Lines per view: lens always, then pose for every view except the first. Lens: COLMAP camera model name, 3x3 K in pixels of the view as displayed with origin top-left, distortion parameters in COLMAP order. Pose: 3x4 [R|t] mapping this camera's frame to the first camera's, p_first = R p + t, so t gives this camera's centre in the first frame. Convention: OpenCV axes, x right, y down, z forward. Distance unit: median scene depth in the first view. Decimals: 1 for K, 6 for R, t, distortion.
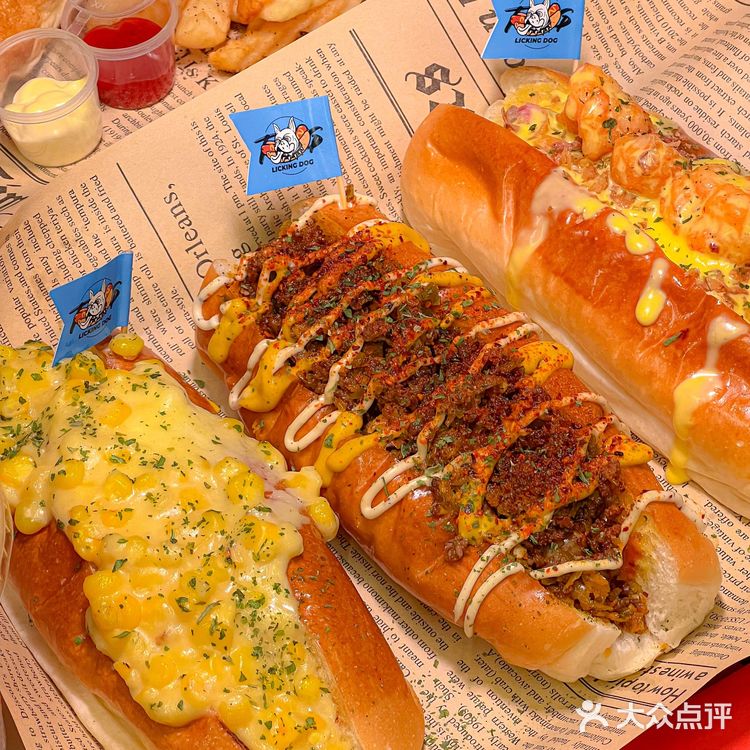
lens RADIAL K [[2368.7, 0, 376.8], [0, 2368.7, 375.5], [0, 0, 1]] dist [0.045961, 0.000000]
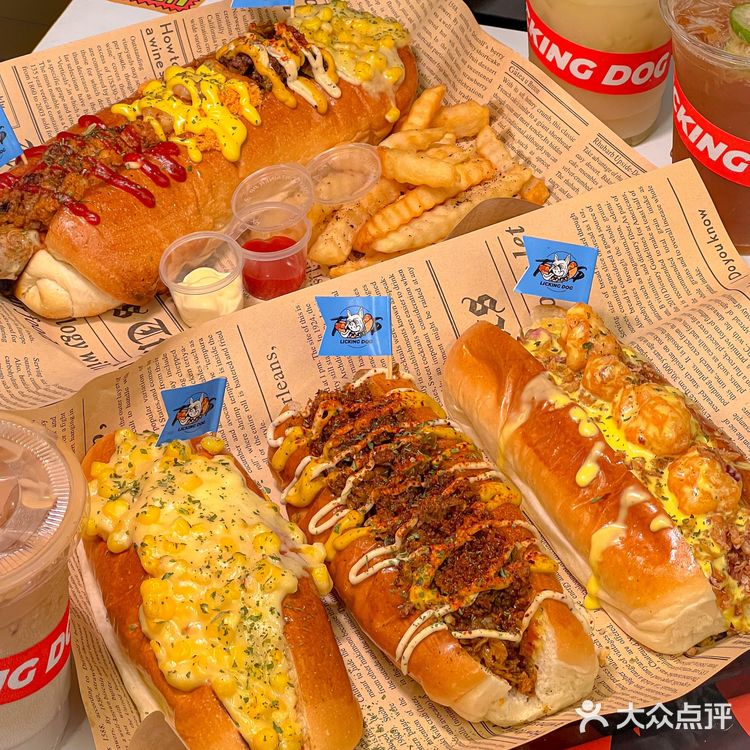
lens RADIAL K [[2368.7, 0, 339.7], [0, 2368.7, 349.2], [0, 0, 1]] dist [0.045961, 0.000000]
pose [[0.978410, 0.147429, -0.144837, 0.166400], [-0.167958, 0.975577, -0.141564, 0.120930], [0.120429, 0.162834, 0.979276, -0.381480]]
